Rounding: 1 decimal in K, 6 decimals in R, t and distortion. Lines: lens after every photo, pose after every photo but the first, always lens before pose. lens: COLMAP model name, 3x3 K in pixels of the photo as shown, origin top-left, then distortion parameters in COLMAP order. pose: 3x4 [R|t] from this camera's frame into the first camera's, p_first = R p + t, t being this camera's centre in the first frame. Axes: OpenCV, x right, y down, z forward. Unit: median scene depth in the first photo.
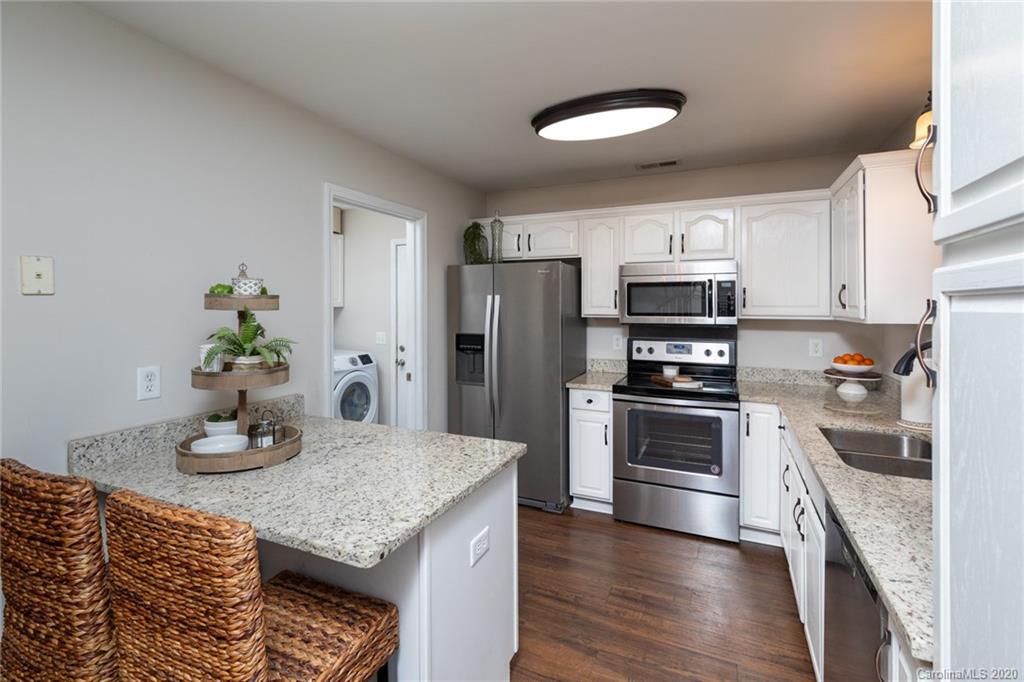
lens RADIAL K [[463.1, 0, 505.9], [0, 463.1, 308.6], [0, 0, 1]] dist [0.005199, 0.001342]
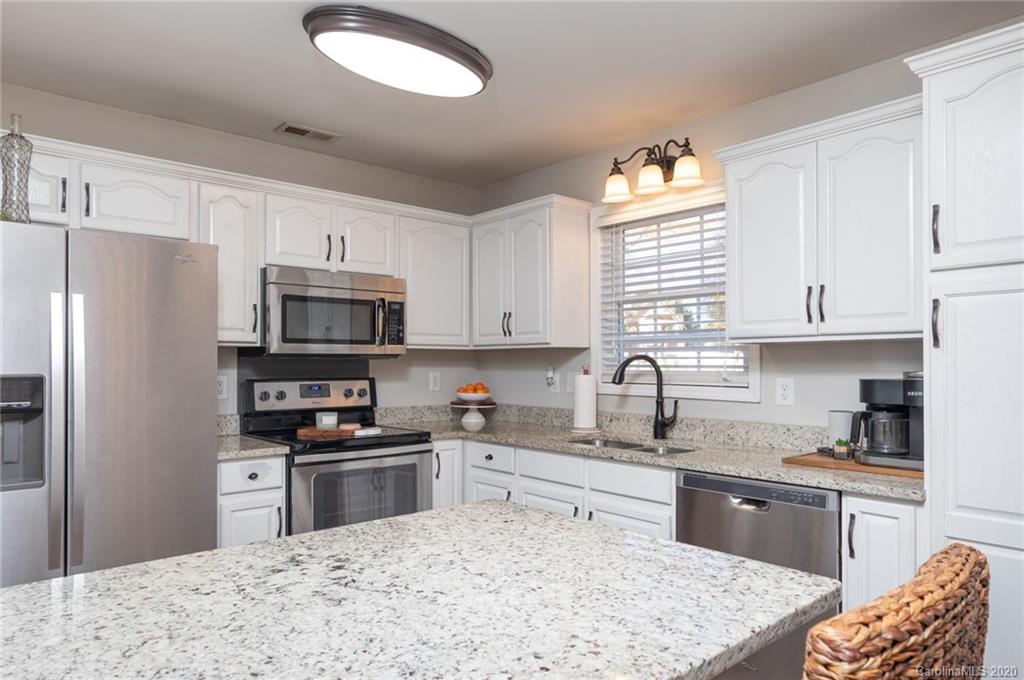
lens RADIAL K [[656.2, 0, 483.0], [0, 656.2, 363.3], [0, 0, 1]] dist [0.016016, -0.003560]
pose [[0.420789, -0.000938, 0.907158, -0.522712], [0.008257, 0.999962, -0.002796, 0.054948], [-0.907121, 0.008667, 0.420781, 0.362460]]
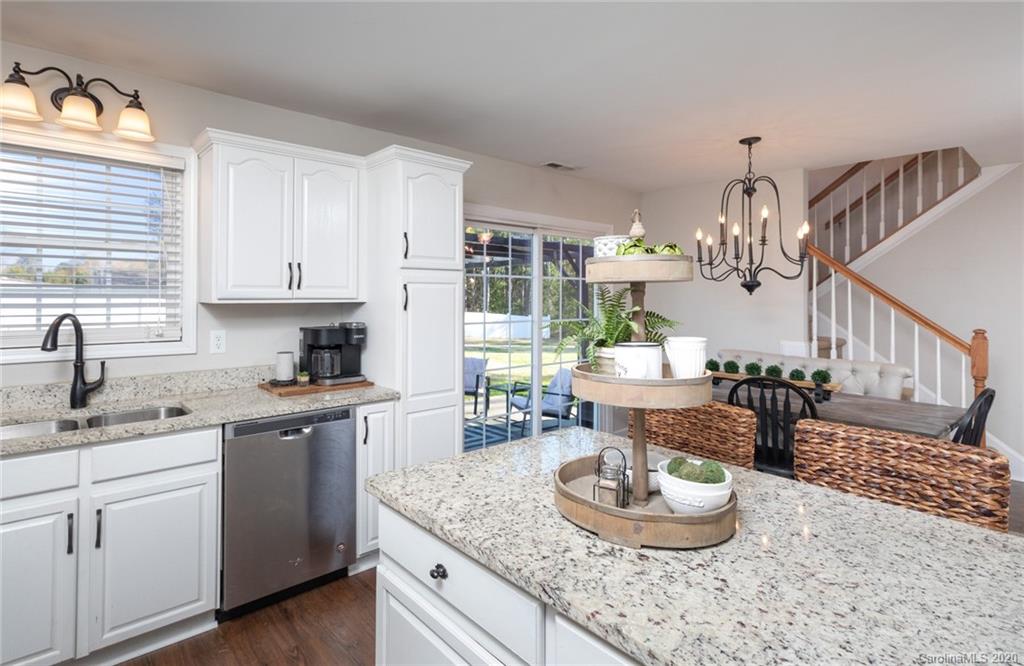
lens RADIAL K [[510.7, 0, 476.6], [0, 510.7, 290.2], [0, 0, 1]] dist [-0.004510, 0.000703]
pose [[-0.906040, 0.000963, 0.423192, -0.257200], [-0.001928, 0.999978, -0.006404, 0.012463], [-0.423189, -0.006618, -0.906017, 0.976859]]
